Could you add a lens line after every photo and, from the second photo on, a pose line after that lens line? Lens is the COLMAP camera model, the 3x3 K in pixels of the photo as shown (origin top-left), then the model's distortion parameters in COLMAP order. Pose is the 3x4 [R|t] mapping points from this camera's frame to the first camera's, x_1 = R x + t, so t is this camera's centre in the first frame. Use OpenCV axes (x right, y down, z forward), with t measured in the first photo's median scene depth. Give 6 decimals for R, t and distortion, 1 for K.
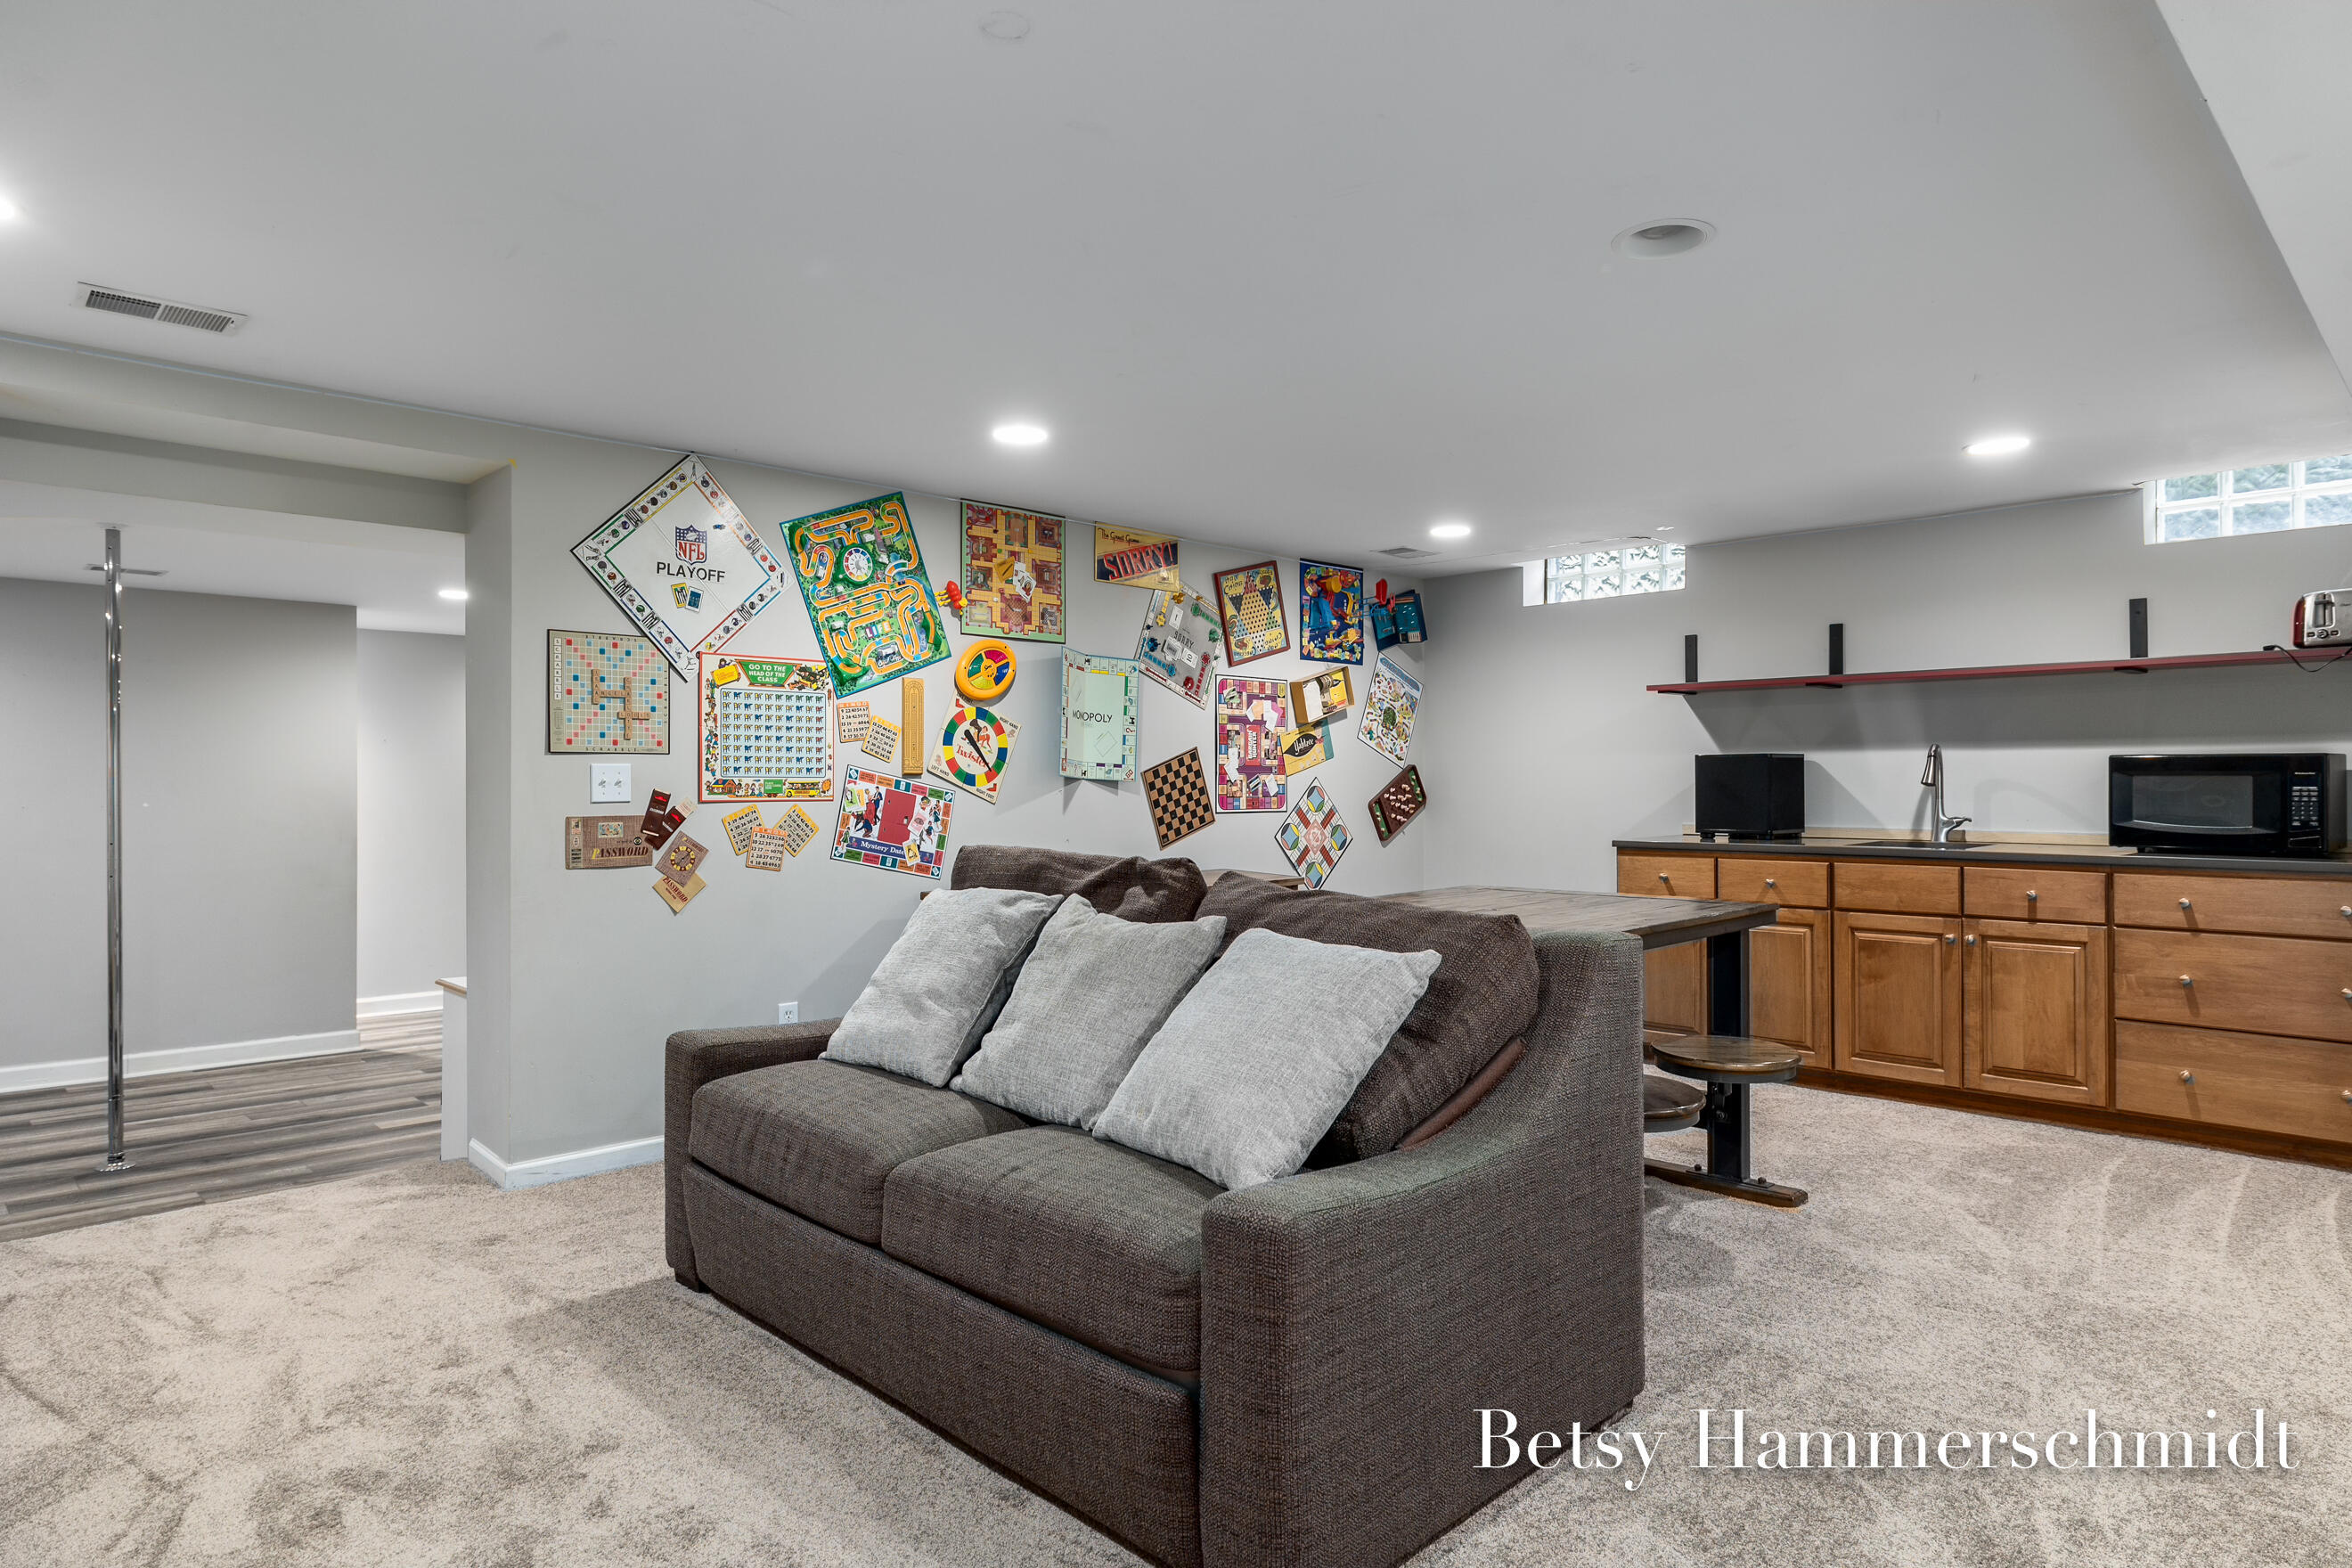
lens RADIAL K [[1340.1, 0, 1178.6], [0, 1340.1, 779.4], [0, 0, 1]] dist [0.000433, 0.000014]
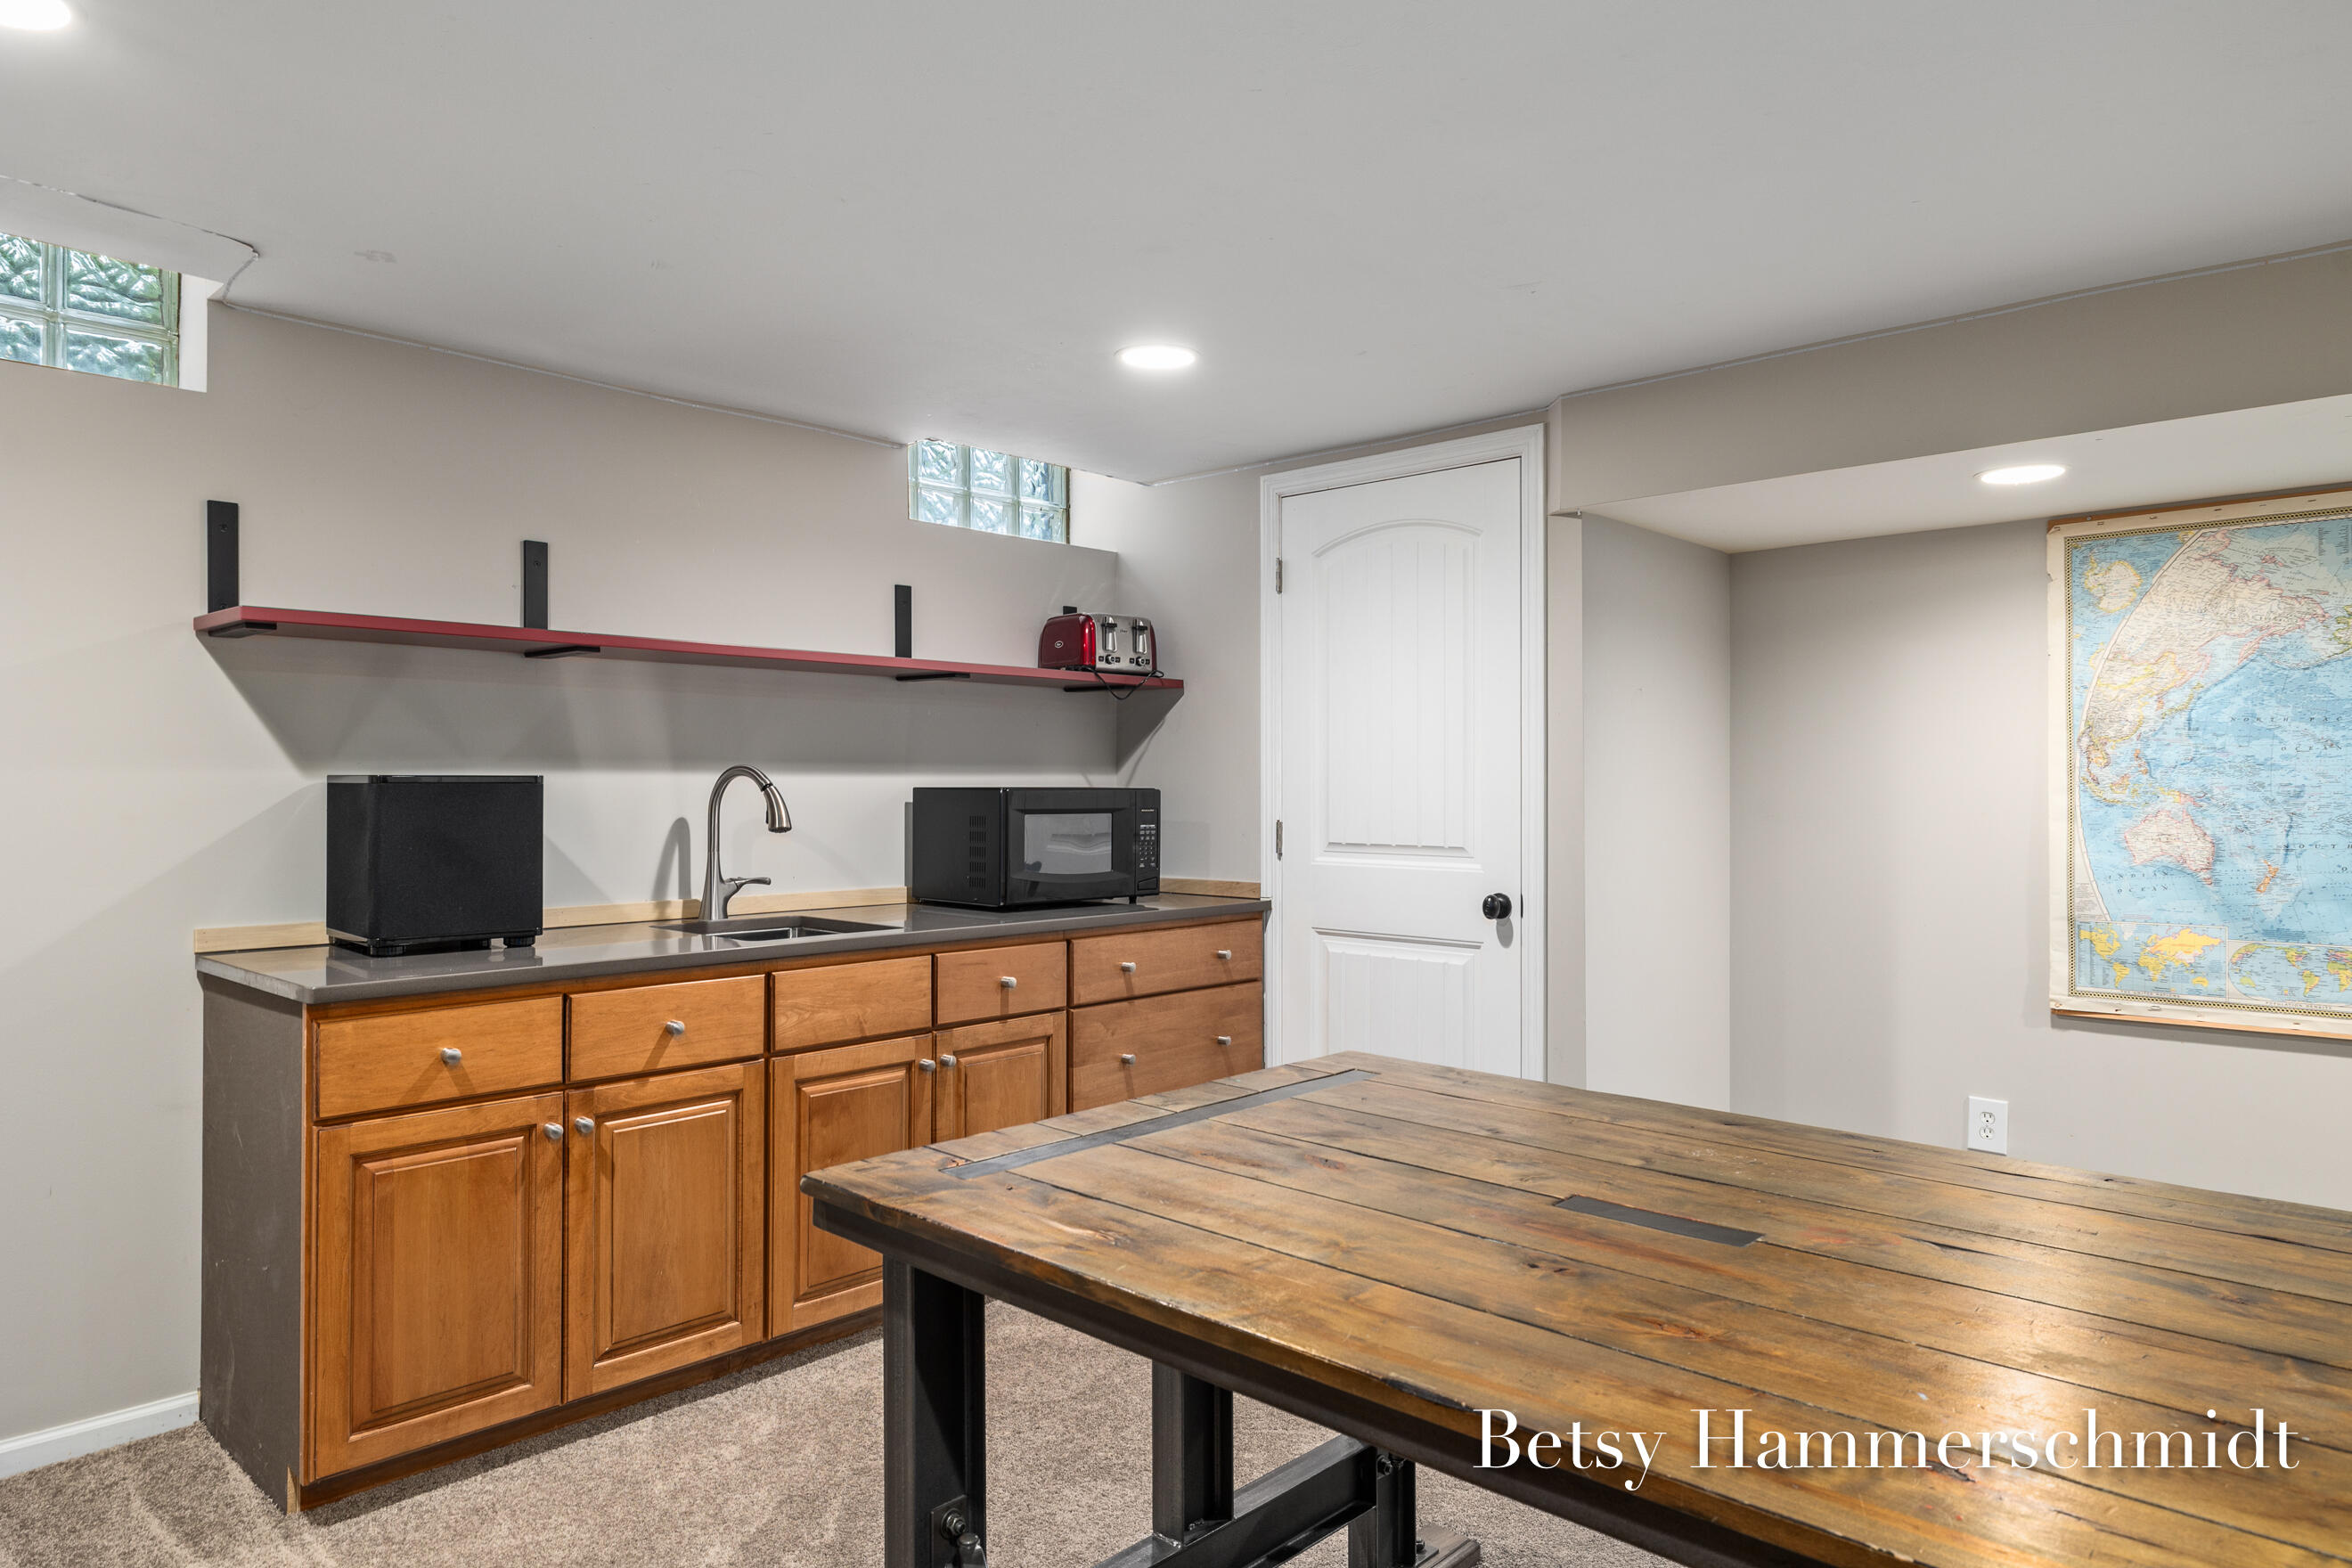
lens RADIAL K [[1481.0, 0, 1178.4], [0, 1481.0, 786.7], [0, 0, 1]] dist [-0.001253, -0.000690]
pose [[-0.044630, 0.000090, 0.999004, -0.144503], [-0.001839, 0.999998, -0.000172, -0.016673], [-0.999002, -0.001844, -0.044629, 0.877281]]
